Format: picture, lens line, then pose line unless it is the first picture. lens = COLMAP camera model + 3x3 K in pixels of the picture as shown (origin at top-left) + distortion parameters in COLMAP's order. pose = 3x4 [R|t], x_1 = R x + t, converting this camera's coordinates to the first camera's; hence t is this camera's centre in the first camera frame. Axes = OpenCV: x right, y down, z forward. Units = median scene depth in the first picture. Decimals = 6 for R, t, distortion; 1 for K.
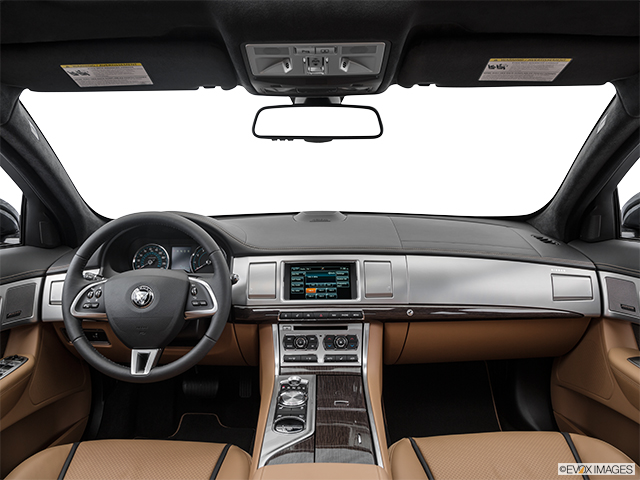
lens RADIAL K [[486.5, 0, 313.8], [0, 486.5, 238.2], [0, 0, 1]] dist [-0.115708, 0.048246]
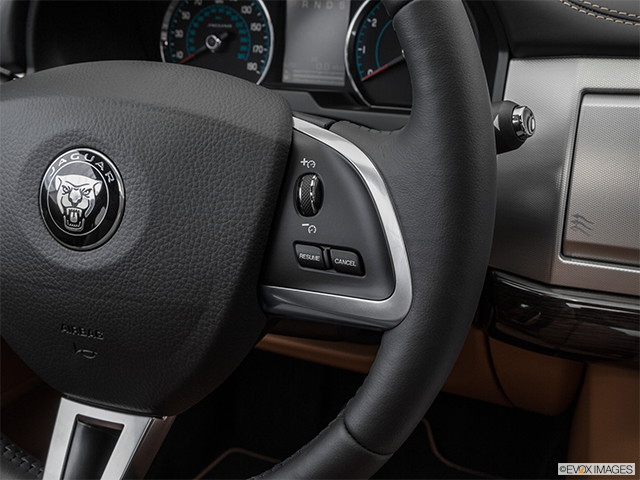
lens RADIAL K [[819.0, 0, 313.3], [0, 819.0, 240.1], [0, 0, 1]] dist [0.026795, 0.000000]
pose [[0.933345, 0.130628, -0.334369, -0.115175], [-0.035072, 0.960169, 0.277211, 0.029328], [0.357263, -0.247007, 0.900750, 0.617674]]
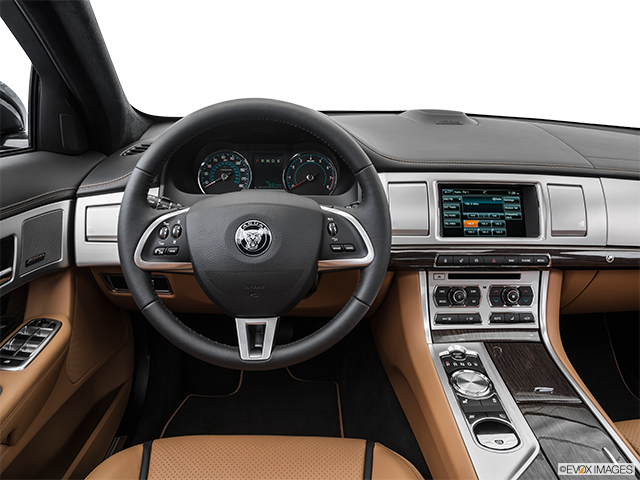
lens RADIAL K [[486.5, 0, 322.2], [0, 486.5, 235.9], [0, 0, 1]] dist [-0.115708, 0.048246]
pose [[0.998390, 0.015239, 0.054632, -0.268910], [-0.025508, 0.980961, 0.192523, -0.004091], [-0.050658, -0.193606, 0.979771, 0.332553]]
